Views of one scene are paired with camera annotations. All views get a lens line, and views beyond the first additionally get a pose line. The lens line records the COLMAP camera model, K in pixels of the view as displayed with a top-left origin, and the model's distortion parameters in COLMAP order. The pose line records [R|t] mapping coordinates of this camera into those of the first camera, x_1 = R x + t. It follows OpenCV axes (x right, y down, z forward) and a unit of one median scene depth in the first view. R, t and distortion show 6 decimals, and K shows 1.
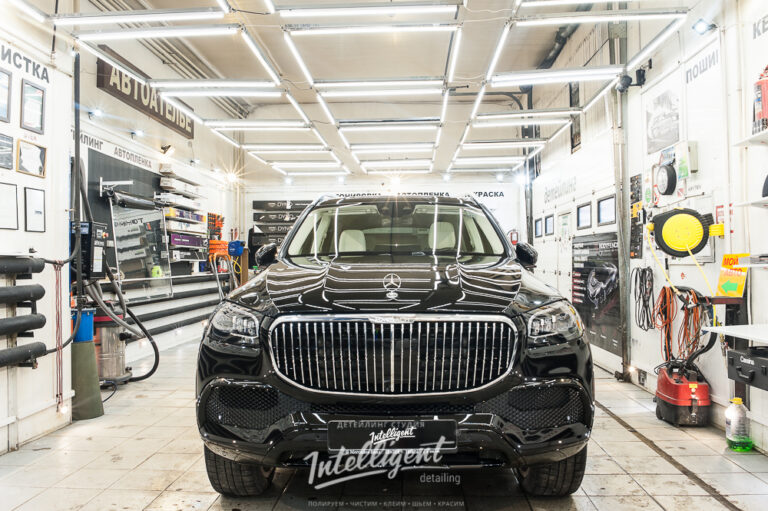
lens RADIAL K [[630.2, 0, 384.0], [0, 630.2, 255.5], [0, 0, 1]] dist [-0.004750, -0.009257]
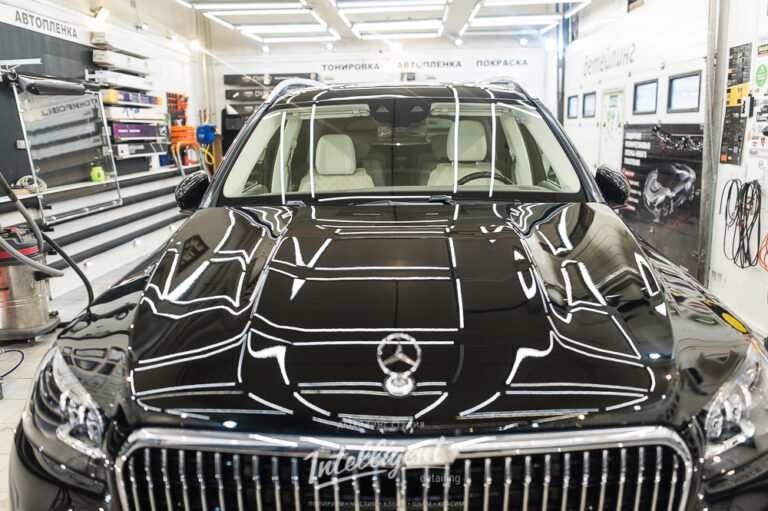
lens RADIAL K [[632.2, 0, 384.0], [0, 632.2, 255.5], [0, 0, 1]] dist [-0.020194, -0.006245]
pose [[0.999929, -0.011793, -0.001842, 0.001566], [0.011917, 0.977857, 0.208933, -0.038514], [-0.000663, -0.208940, 0.977928, 0.216512]]
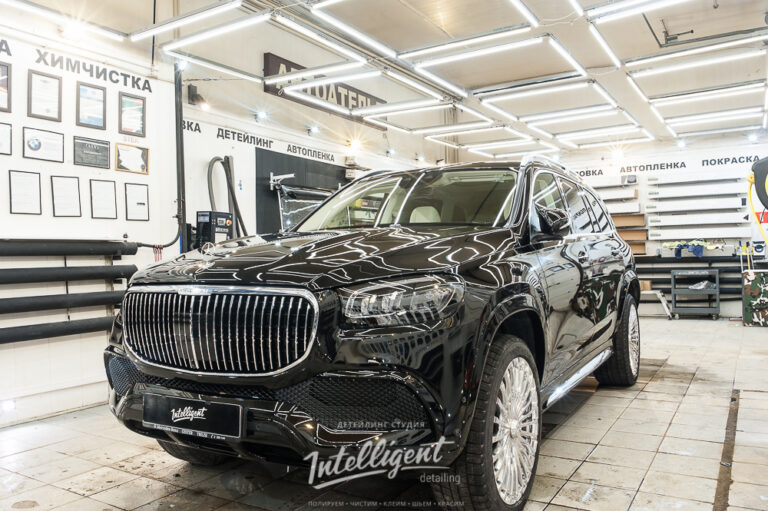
lens RADIAL K [[630.2, 0, 384.0], [0, 630.2, 255.5], [0, 0, 1]] dist [-0.004750, -0.009257]
pose [[0.872763, -0.012977, -0.487972, 0.245798], [0.018879, 0.999796, 0.007179, 0.016492], [0.487779, -0.015478, 0.872830, 0.112359]]
